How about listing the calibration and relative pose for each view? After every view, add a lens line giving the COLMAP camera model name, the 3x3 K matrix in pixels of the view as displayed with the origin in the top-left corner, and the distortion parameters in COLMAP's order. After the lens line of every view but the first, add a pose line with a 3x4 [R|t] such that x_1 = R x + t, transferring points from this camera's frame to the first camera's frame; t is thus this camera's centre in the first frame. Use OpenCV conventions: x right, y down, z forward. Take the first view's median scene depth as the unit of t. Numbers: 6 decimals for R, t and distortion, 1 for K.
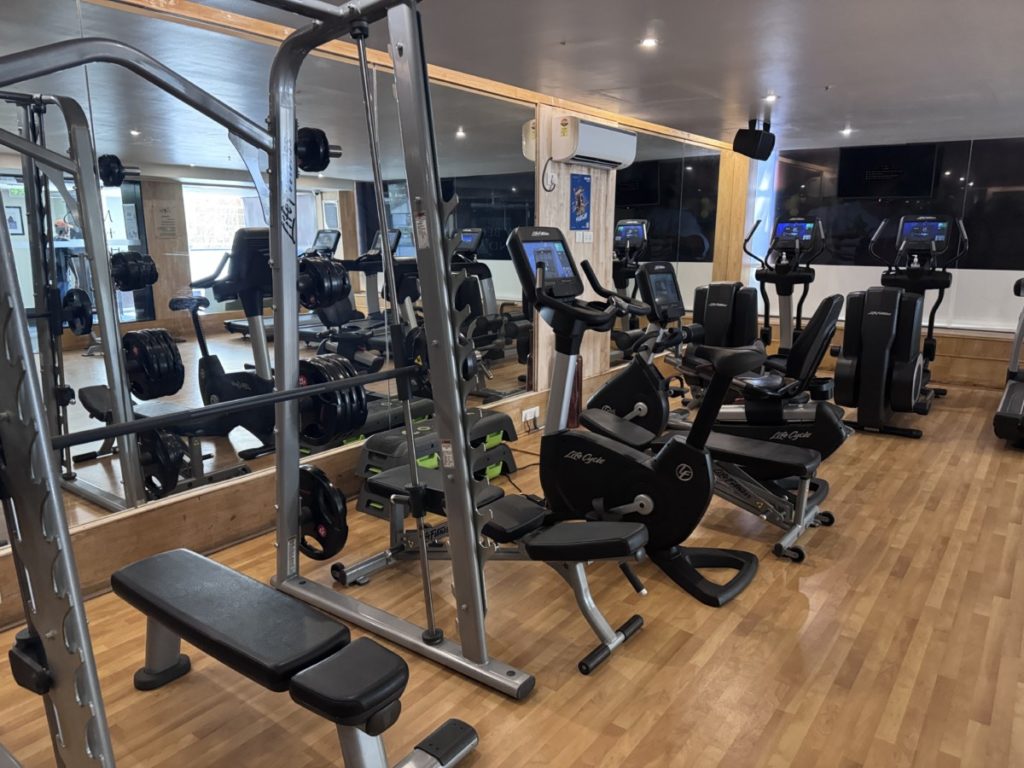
lens RADIAL K [[719.0, 0, 512.0], [0, 719.0, 384.0], [0, 0, 1]] dist [0.103784, -0.135402]
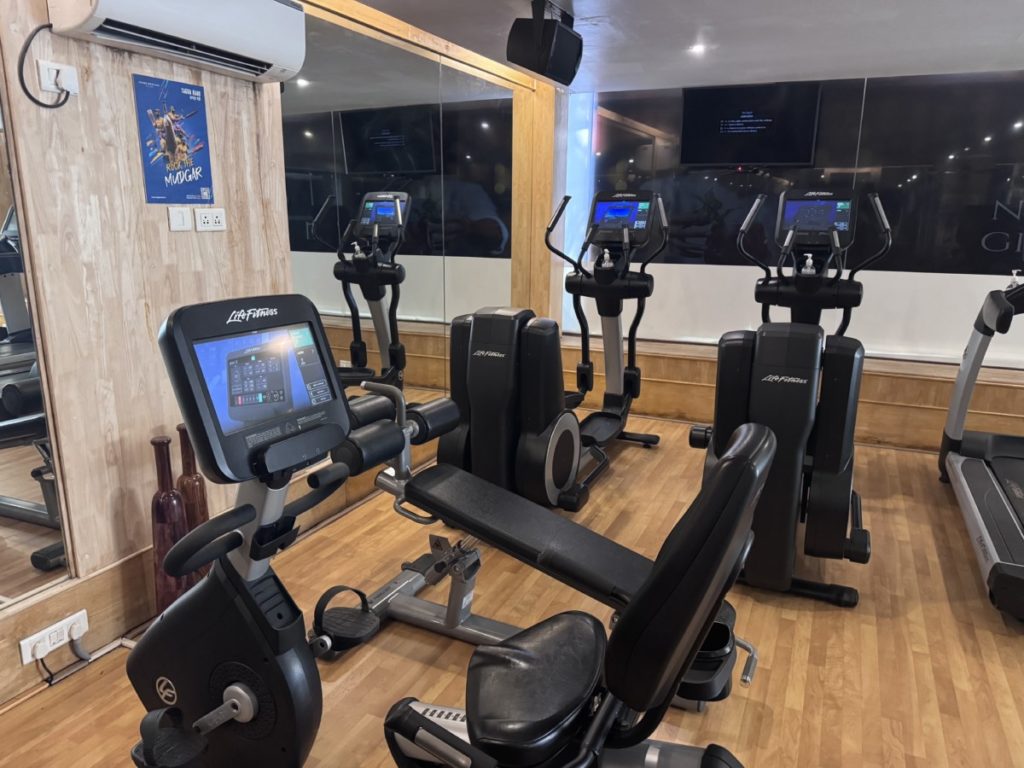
lens RADIAL K [[709.0, 0, 492.0], [0, 709.0, 381.3], [0, 0, 1]] dist [0.107869, -0.130034]
pose [[0.982861, -0.037411, 0.180513, 0.176206], [0.033041, 0.999085, 0.027159, -0.094425], [-0.181364, -0.020729, 0.983198, 0.450647]]
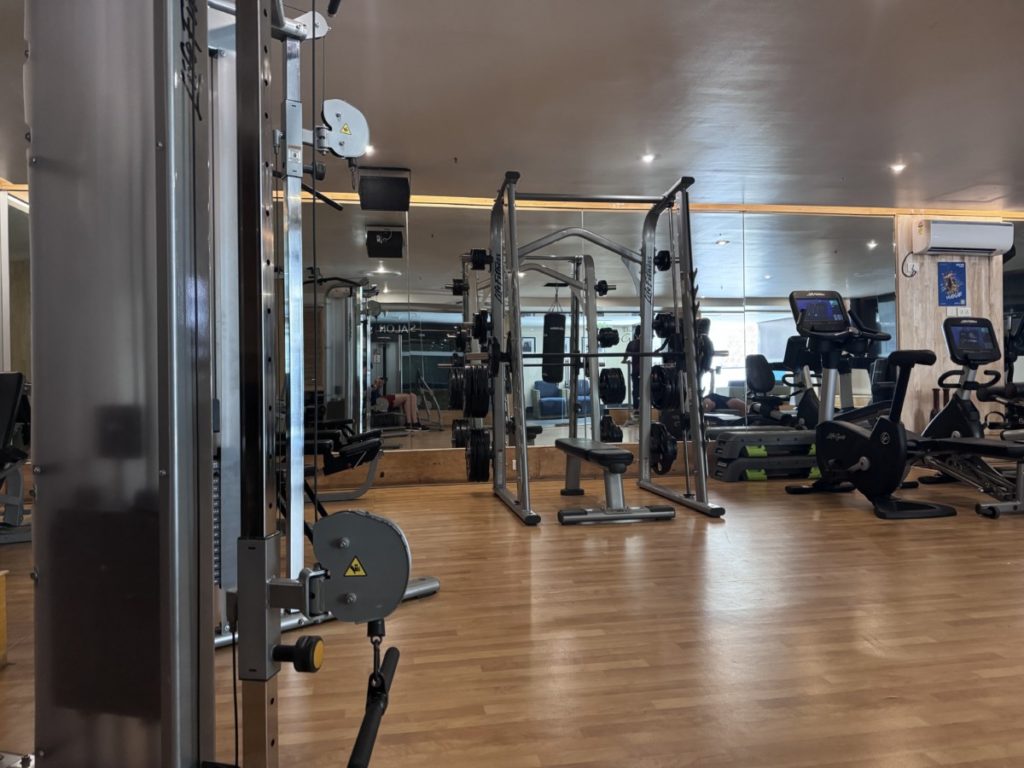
lens RADIAL K [[719.0, 0, 512.0], [0, 719.0, 384.0], [0, 0, 1]] dist [0.103784, -0.135402]
pose [[0.725944, -0.010998, -0.687666, 0.350820], [-0.124519, 0.981246, -0.147143, 0.161326], [0.676388, 0.192445, 0.710960, -0.293497]]
